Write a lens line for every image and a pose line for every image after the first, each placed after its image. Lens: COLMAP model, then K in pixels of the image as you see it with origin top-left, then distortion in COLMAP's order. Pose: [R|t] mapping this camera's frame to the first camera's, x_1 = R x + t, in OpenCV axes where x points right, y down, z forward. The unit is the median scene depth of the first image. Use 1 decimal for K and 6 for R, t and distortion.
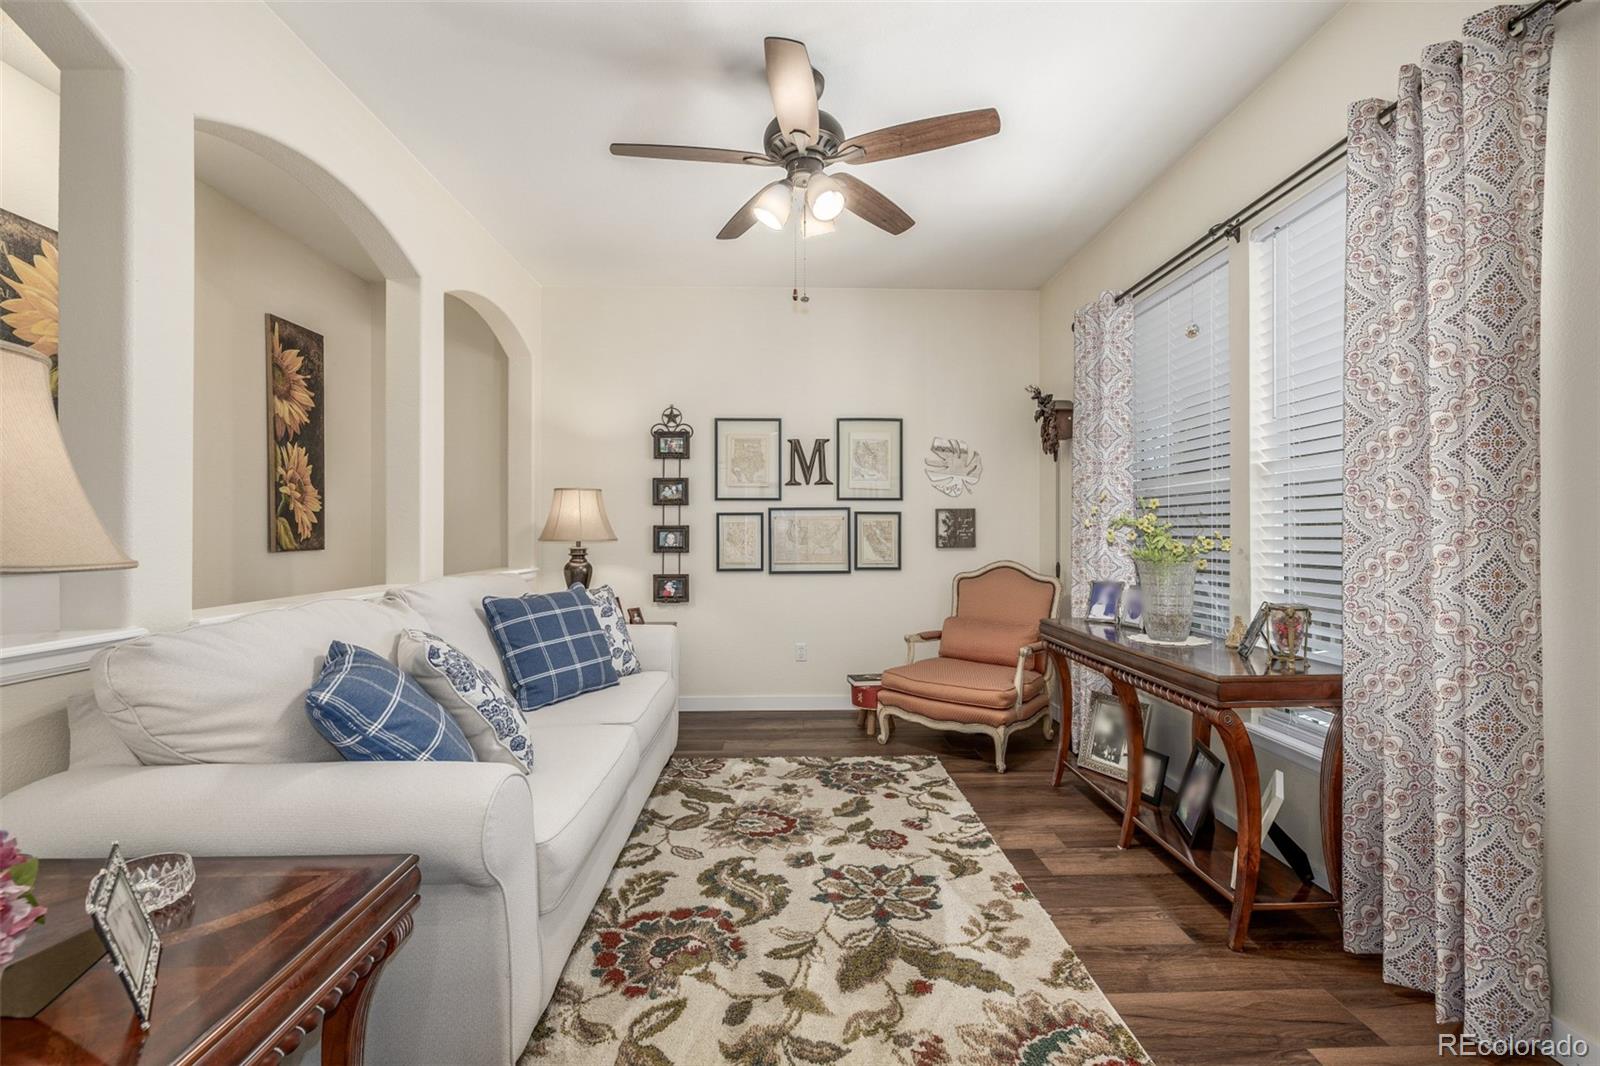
lens RADIAL K [[713.3, 0, 800.7], [0, 713.3, 532.7], [0, 0, 1]] dist [0.000162, 0.000011]
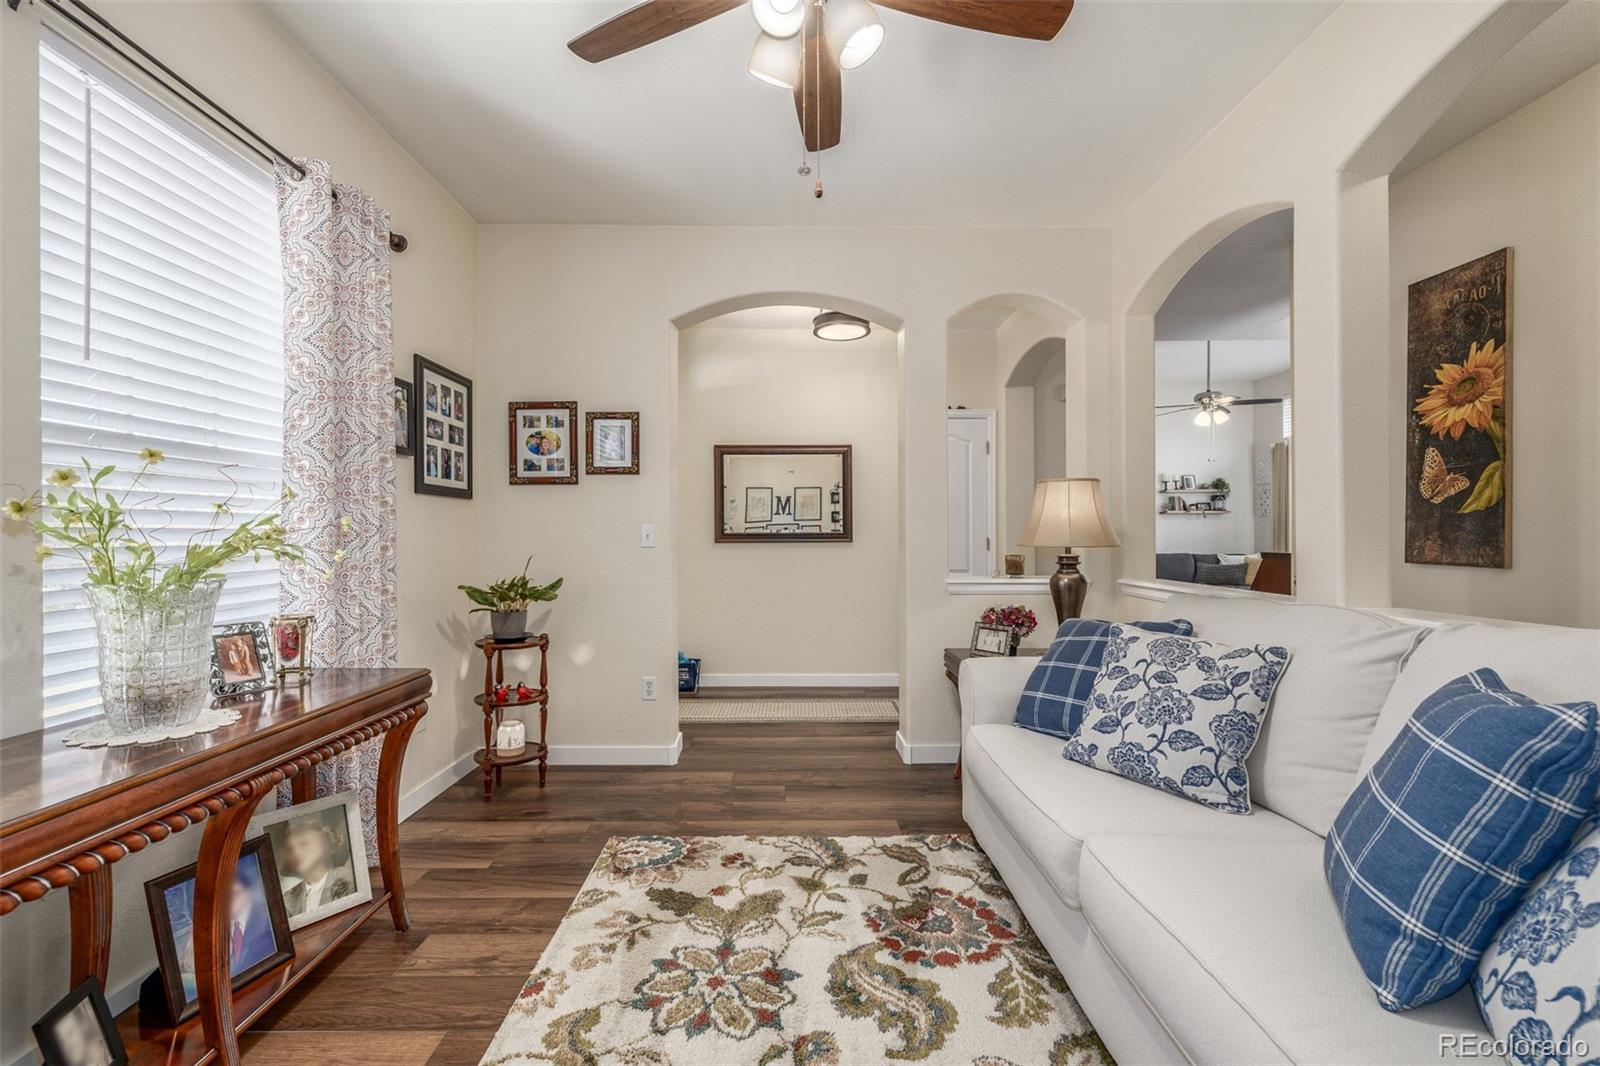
lens RADIAL K [[713.3, 0, 798.4], [0, 713.3, 531.7], [0, 0, 1]] dist [0.000162, 0.000011]
pose [[-0.999838, 0.004259, 0.017460, 0.000858], [0.004262, 0.999991, 0.000108, -0.003834], [-0.017460, 0.000183, -0.999848, 1.952050]]
